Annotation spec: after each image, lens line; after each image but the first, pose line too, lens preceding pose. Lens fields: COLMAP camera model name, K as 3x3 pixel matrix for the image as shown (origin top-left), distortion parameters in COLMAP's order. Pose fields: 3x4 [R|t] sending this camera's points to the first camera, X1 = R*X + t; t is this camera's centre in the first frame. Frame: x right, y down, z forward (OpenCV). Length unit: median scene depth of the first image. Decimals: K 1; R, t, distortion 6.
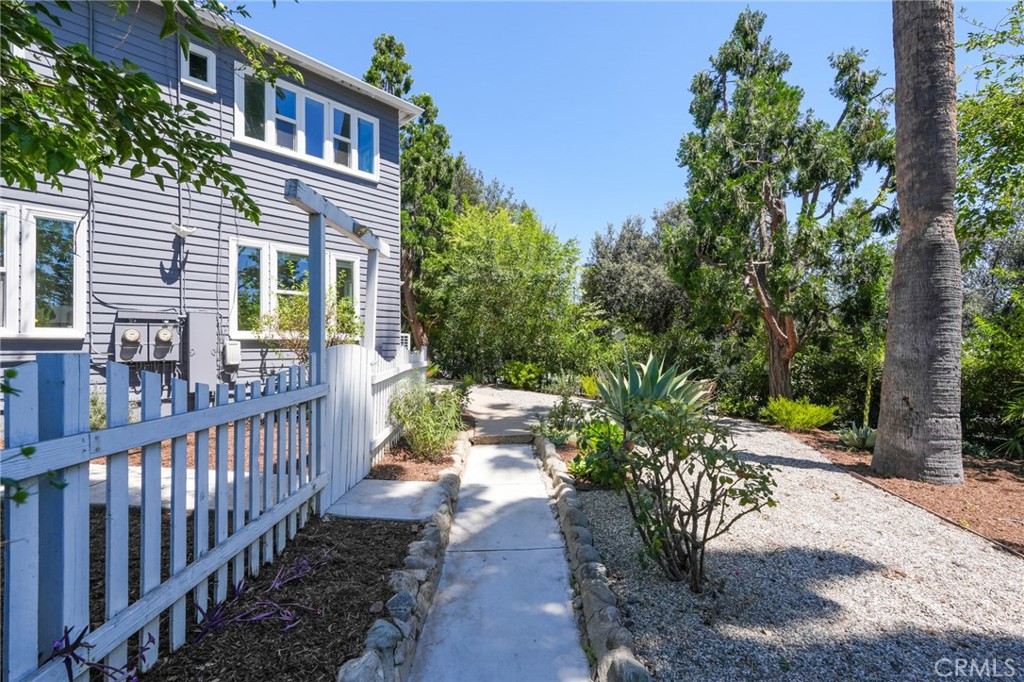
lens RADIAL K [[451.8, 0, 514.4], [0, 451.8, 342.7], [0, 0, 1]] dist [0.001225, -0.000124]
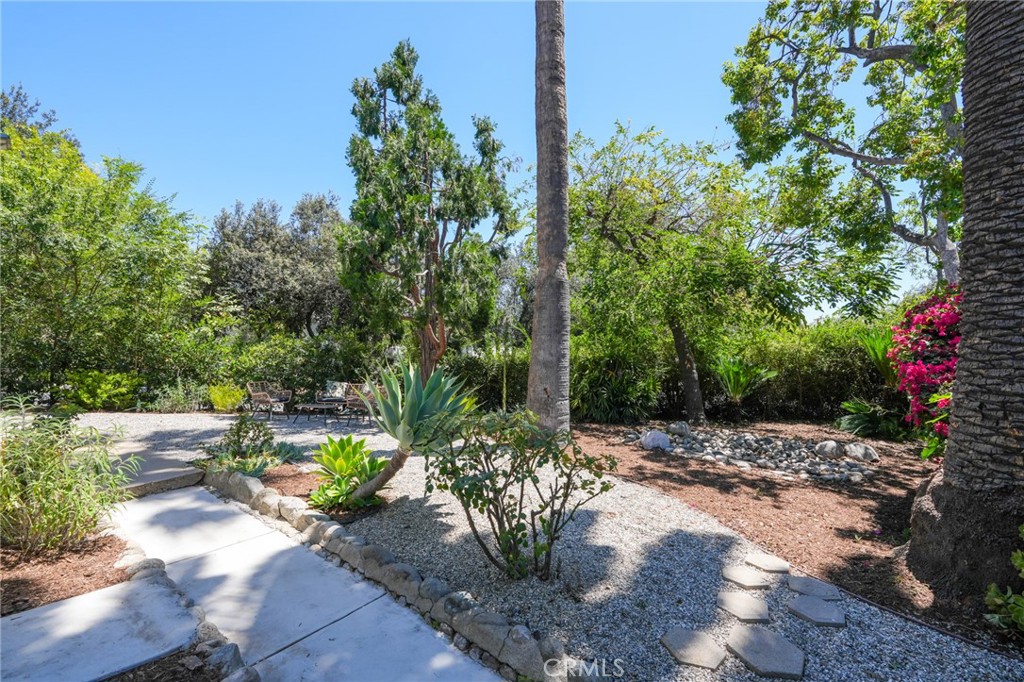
lens RADIAL K [[451.8, 0, 512.9], [0, 451.8, 339.9], [0, 0, 1]] dist [0.001225, -0.000124]
pose [[0.652186, 0.008703, 0.758009, -0.140071], [-0.008776, 0.999954, -0.003929, -0.012123], [-0.758008, -0.004090, 0.652233, 0.088334]]
